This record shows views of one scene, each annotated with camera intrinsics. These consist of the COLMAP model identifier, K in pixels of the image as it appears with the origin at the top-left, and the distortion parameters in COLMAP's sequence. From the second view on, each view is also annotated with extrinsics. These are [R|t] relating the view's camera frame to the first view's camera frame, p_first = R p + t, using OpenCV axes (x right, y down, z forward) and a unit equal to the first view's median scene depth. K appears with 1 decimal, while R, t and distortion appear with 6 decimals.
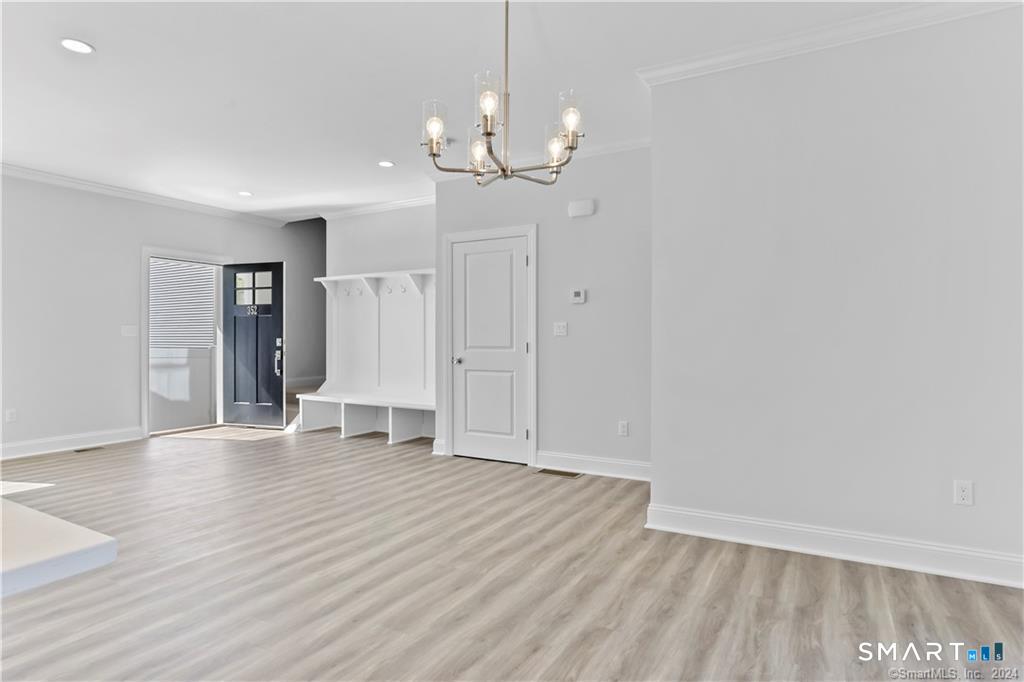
lens RADIAL K [[550.5, 0, 517.2], [0, 550.5, 339.0], [0, 0, 1]] dist [-0.041775, 0.020858]
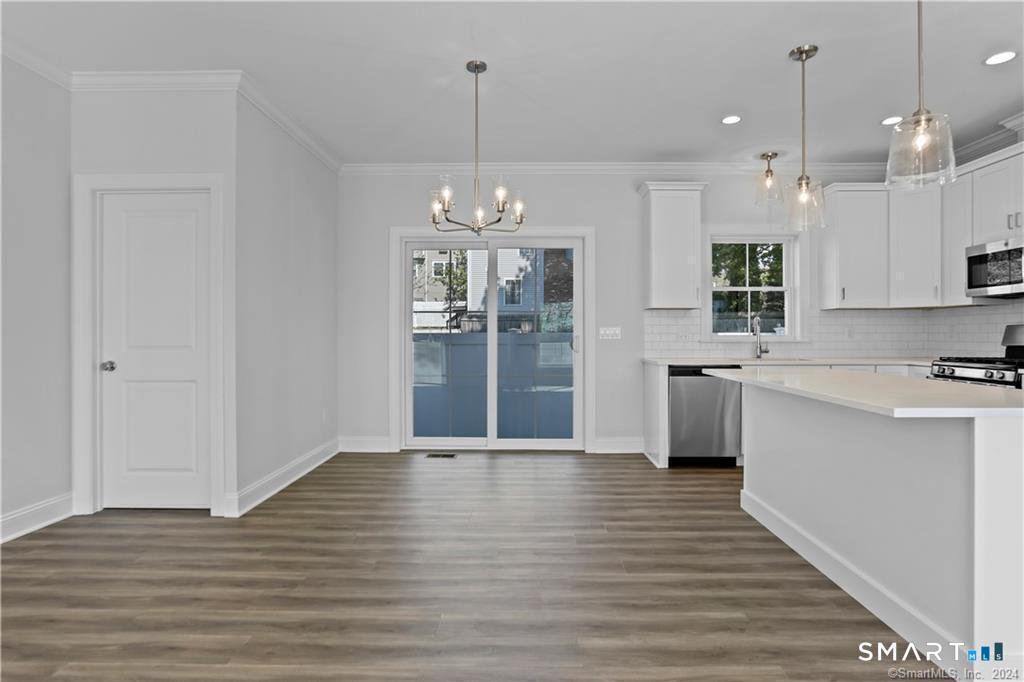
lens RADIAL K [[550.5, 0, 518.6], [0, 550.5, 331.5], [0, 0, 1]] dist [-0.041775, 0.020858]
pose [[-0.485918, 0.007694, 0.873971, -0.848349], [0.005742, 0.999968, -0.005611, 0.003866], [-0.873986, 0.002292, -0.485946, 0.956111]]
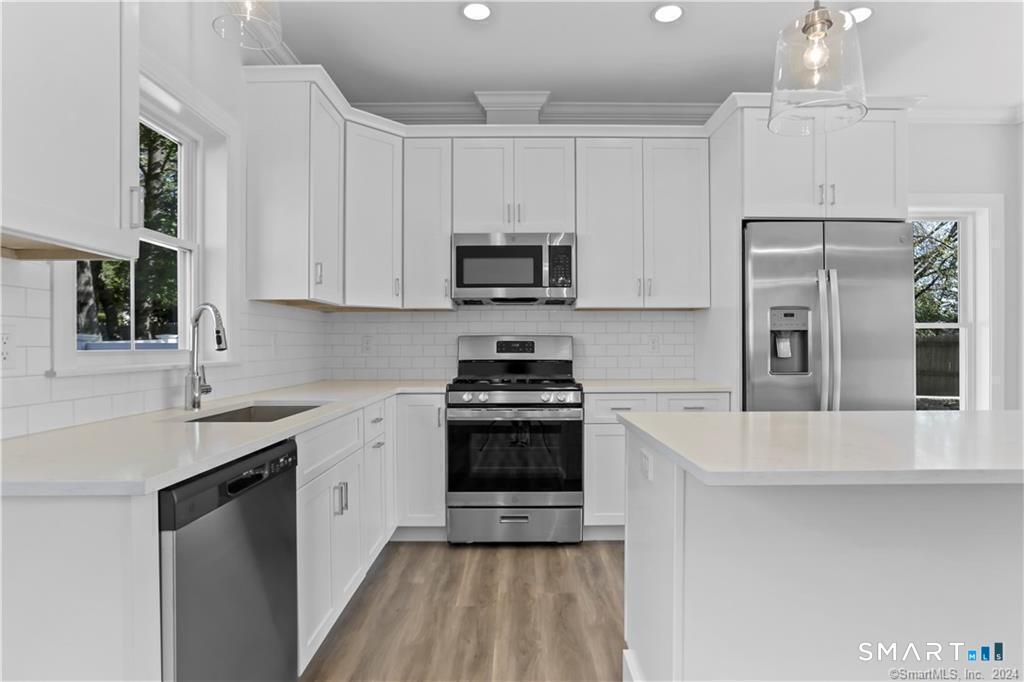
lens RADIAL K [[550.5, 0, 521.1], [0, 550.5, 343.5], [0, 0, 1]] dist [-0.041775, 0.020858]
pose [[-0.863506, 0.004574, -0.504317, 0.089217], [0.002970, 0.999988, 0.003984, 0.000191], [0.504329, 0.001942, -0.863509, 0.370654]]
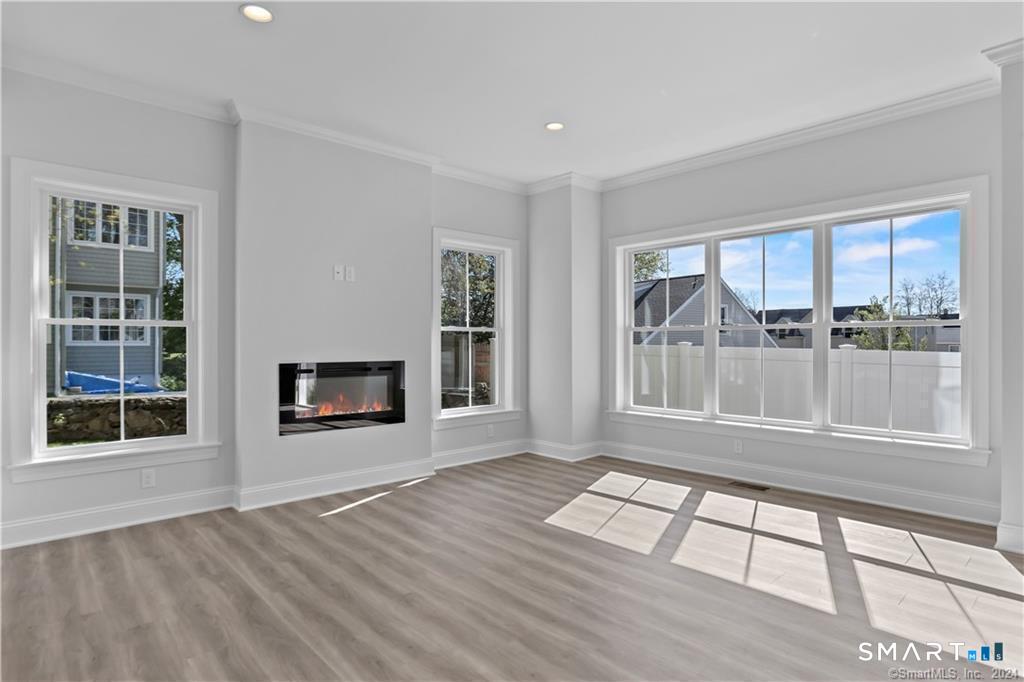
lens RADIAL K [[550.5, 0, 512.5], [0, 550.5, 344.3], [0, 0, 1]] dist [-0.041775, 0.020858]
pose [[-0.306237, 0.003650, -0.951948, -0.430035], [-0.001444, 0.999990, 0.004299, 0.004955], [0.951954, 0.002691, -0.306229, 0.794747]]
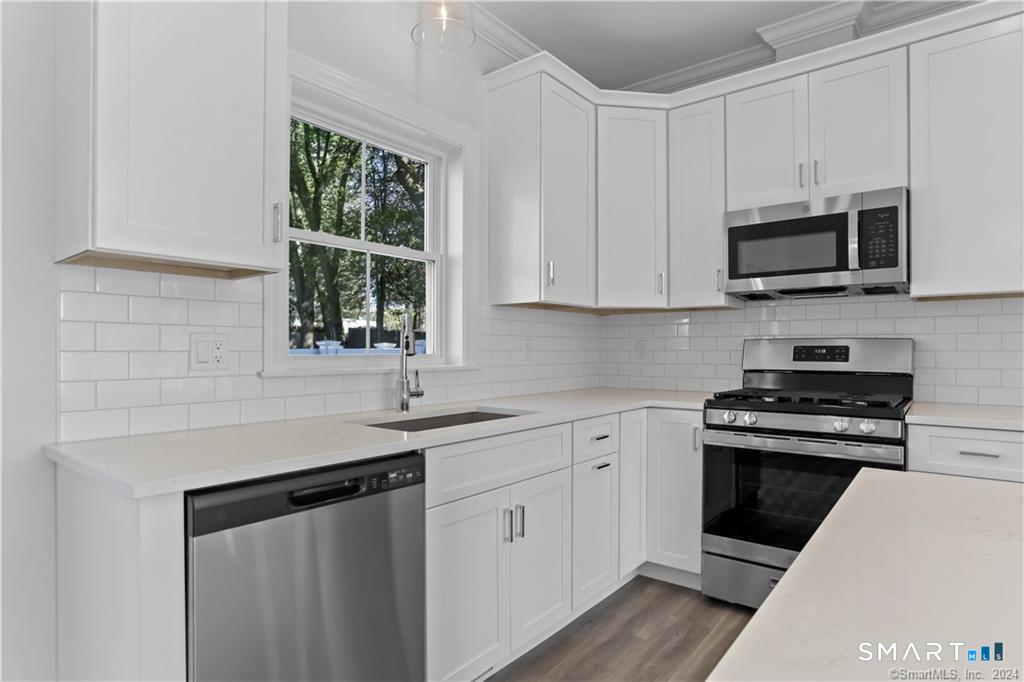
lens RADIAL K [[550.5, 0, 526.8], [0, 550.5, 348.4], [0, 0, 1]] dist [-0.041775, 0.020858]
pose [[-0.990753, 0.002893, 0.135647, -0.115490], [0.003243, 0.999992, 0.002359, 0.000138], [-0.135639, 0.002777, -0.990754, 0.286175]]
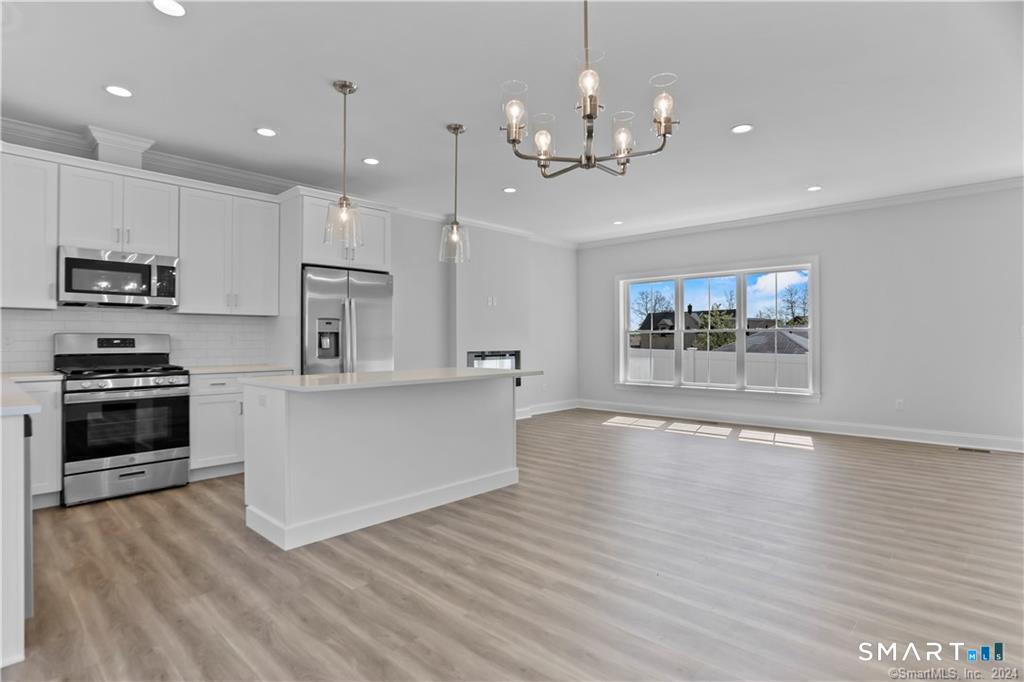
lens RADIAL K [[524.1, 0, 506.3], [0, 524.1, 335.5], [0, 0, 1]] dist [-0.022985, 0.009049]
pose [[-0.237622, -0.005179, -0.971344, 0.515606], [-0.000646, 0.999986, -0.005174, -0.000056], [0.971357, -0.000602, -0.237622, 0.622676]]
